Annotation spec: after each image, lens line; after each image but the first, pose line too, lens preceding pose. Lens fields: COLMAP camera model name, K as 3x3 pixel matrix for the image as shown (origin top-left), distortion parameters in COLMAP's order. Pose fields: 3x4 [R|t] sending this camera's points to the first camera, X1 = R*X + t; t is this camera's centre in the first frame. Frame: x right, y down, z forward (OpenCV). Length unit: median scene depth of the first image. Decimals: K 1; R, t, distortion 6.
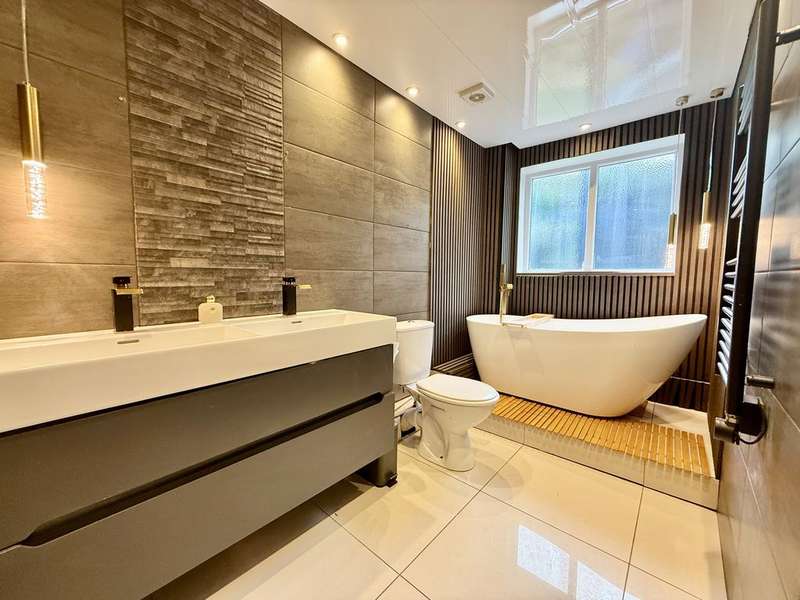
lens RADIAL K [[318.8, 0, 399.8], [0, 318.8, 298.6], [0, 0, 1]] dist [-0.000145, 0.000066]
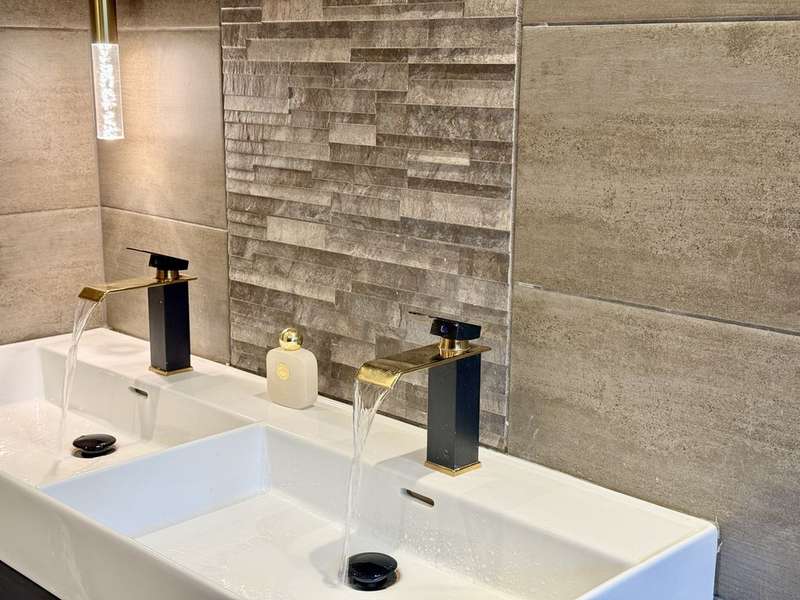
lens RADIAL K [[1111.5, 0, 399.6], [0, 1111.5, 300.1], [0, 0, 1]] dist [0.122308, 0.000000]
pose [[-0.065703, 0.199726, -0.977647, 0.561626], [-0.084237, 0.975156, 0.204878, -0.281973], [0.994277, 0.095815, -0.047246, 1.074628]]
